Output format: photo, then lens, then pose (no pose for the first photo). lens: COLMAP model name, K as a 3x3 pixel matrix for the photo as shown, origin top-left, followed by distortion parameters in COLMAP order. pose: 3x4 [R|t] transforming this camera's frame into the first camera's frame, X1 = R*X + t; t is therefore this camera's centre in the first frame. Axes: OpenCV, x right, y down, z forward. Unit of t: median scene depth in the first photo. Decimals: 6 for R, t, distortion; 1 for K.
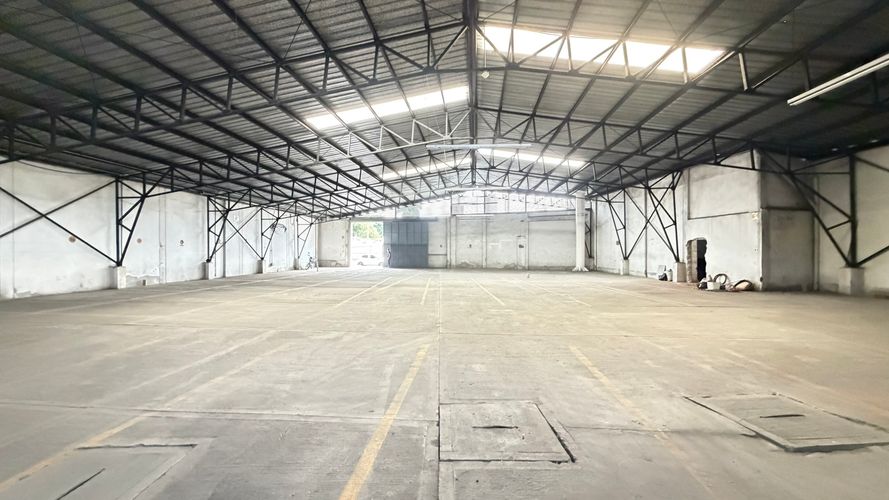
lens RADIAL K [[348.4, 0, 441.6], [0, 348.4, 249.8], [0, 0, 1]] dist [-0.013336, -0.000028]
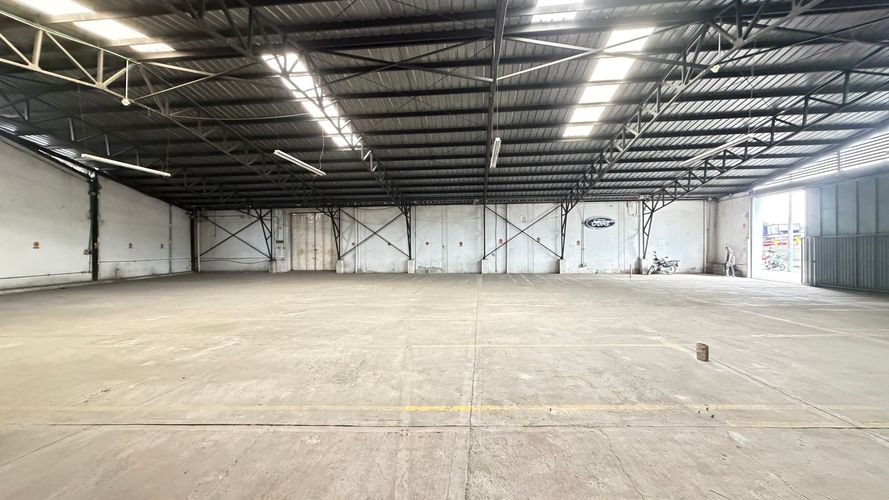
lens RADIAL K [[354.7, 0, 441.0], [0, 354.7, 251.4], [0, 0, 1]] dist [0.000470, 0.000181]
pose [[-0.013204, 0.008934, -0.999873, 0.568252], [0.009146, 0.999919, 0.008814, -0.004309], [0.999871, -0.009028, -0.013284, 0.888343]]
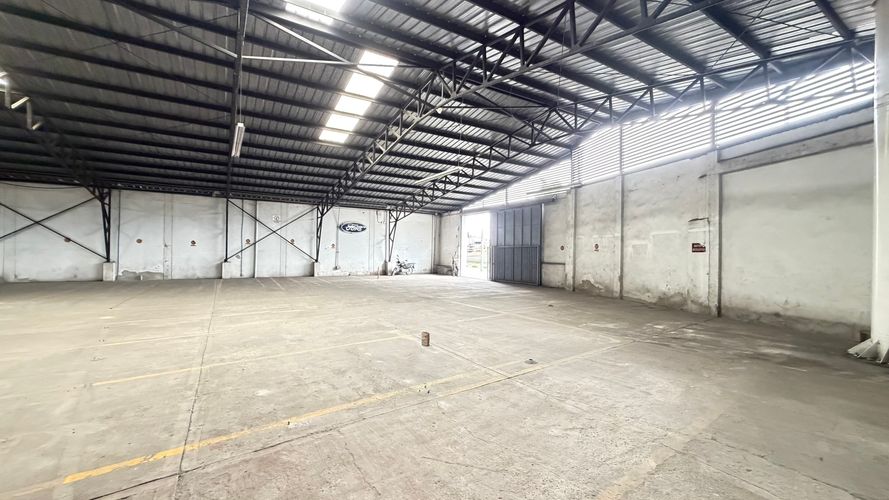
lens RADIAL K [[354.7, 0, 441.0], [0, 354.7, 251.4], [0, 0, 1]] dist [0.000470, 0.000181]
pose [[0.602257, 0.007968, -0.798263, 0.565449], [-0.013309, 0.999911, -0.000061, -0.004476], [0.798192, 0.010661, 0.602309, 0.896537]]
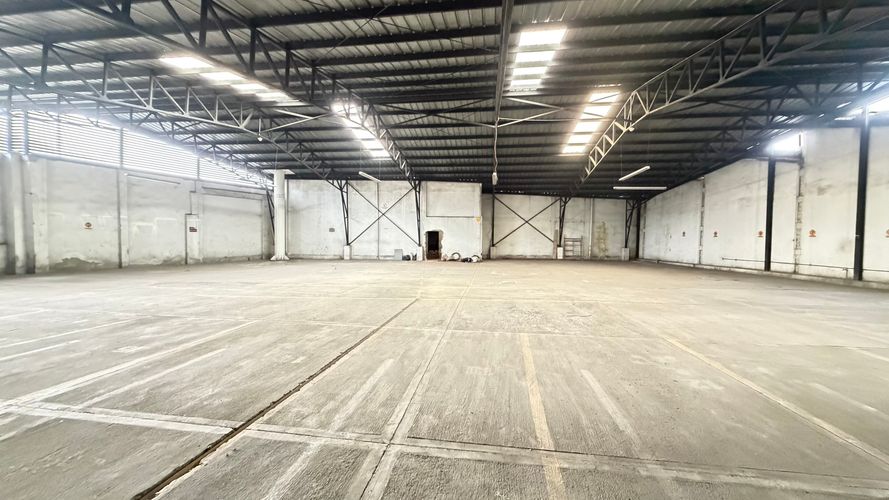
lens RADIAL K [[348.4, 0, 441.6], [0, 348.4, 249.8], [0, 0, 1]] dist [-0.013336, -0.000028]
pose [[0.051956, -0.031847, 0.998141, -0.650365], [-0.012961, 0.999386, 0.032562, 0.001910], [-0.998565, -0.014629, 0.051511, 0.761737]]
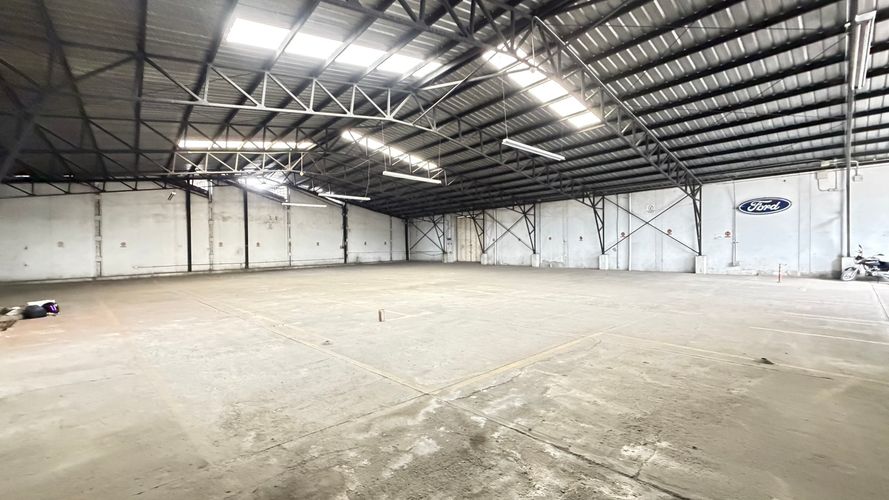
lens RADIAL K [[354.7, 0, 441.0], [0, 354.7, 251.4], [0, 0, 1]] dist [0.000470, 0.000181]
pose [[-0.688931, 0.022658, -0.724473, 0.536964], [0.016899, 0.999742, 0.015197, -0.000872], [0.724630, -0.001773, -0.689136, 1.447129]]
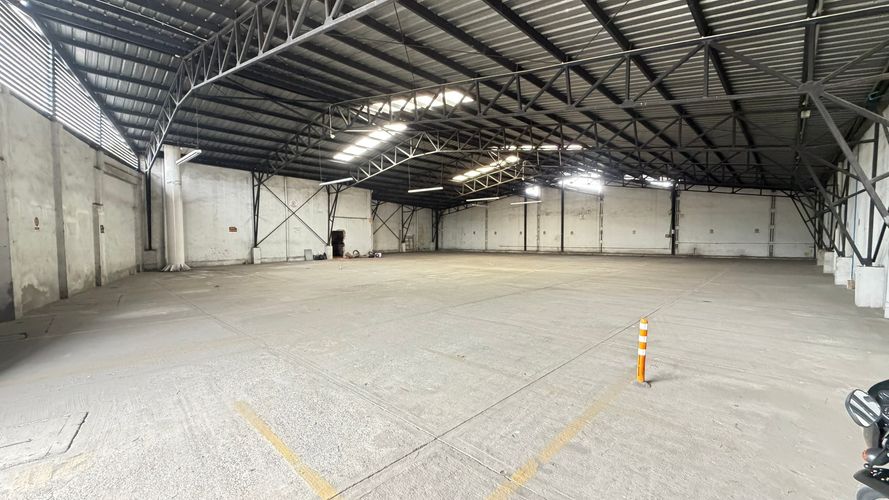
lens RADIAL K [[354.7, 0, 441.0], [0, 354.7, 251.4], [0, 0, 1]] dist [0.000470, 0.000181]
pose [[-0.781112, -0.024428, 0.623914, -0.552160], [0.001699, 0.999148, 0.041247, -0.000700], [-0.624389, 0.033278, -0.780404, 1.691076]]
